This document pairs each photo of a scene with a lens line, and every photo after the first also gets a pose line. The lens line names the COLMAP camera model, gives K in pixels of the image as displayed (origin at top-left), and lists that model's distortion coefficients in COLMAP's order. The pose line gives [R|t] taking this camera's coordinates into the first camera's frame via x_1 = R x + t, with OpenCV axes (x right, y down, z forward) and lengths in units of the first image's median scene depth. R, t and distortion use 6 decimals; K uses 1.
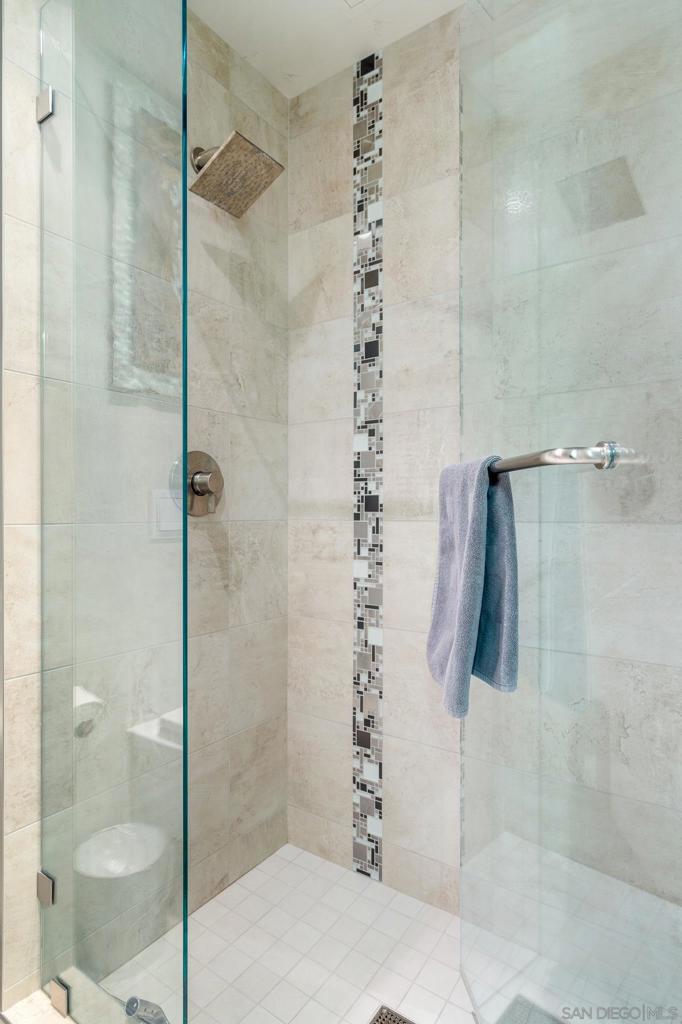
lens RADIAL K [[577.7, 0, 341.0], [0, 577.7, 512.0], [0, 0, 1]] dist [-0.006235, 0.001494]
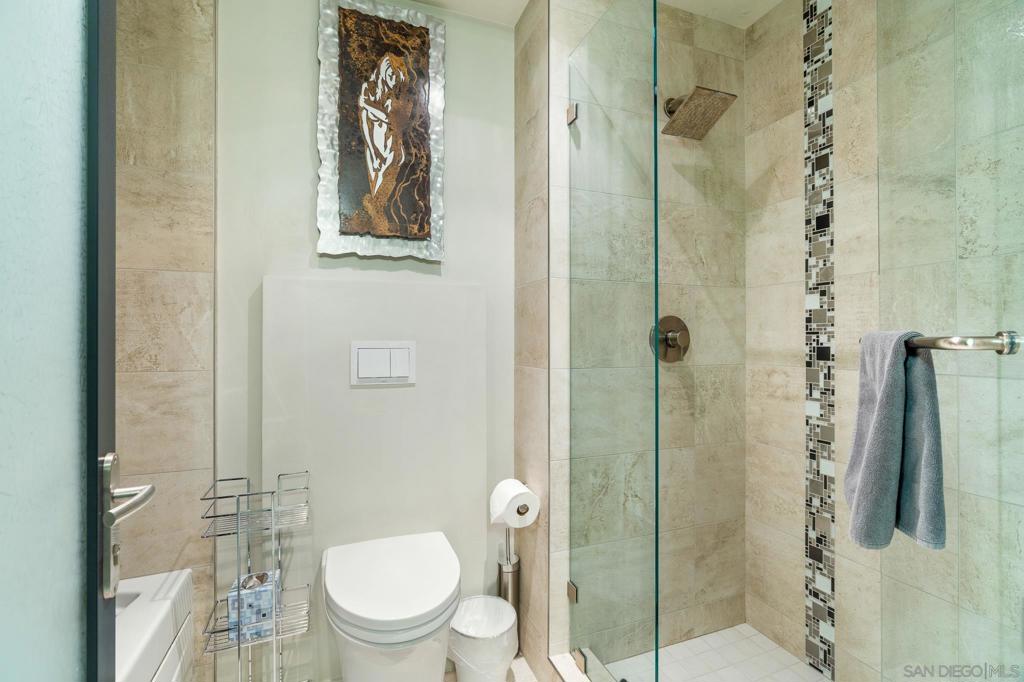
lens RADIAL K [[462.7, 0, 507.6], [0, 462.7, 344.0], [0, 0, 1]] dist [-0.001455, 0.000318]
pose [[0.825753, -0.001416, -0.564030, 0.053256], [0.002192, 0.999997, 0.000699, -0.035949], [0.564027, -0.001813, 0.825754, -0.131342]]
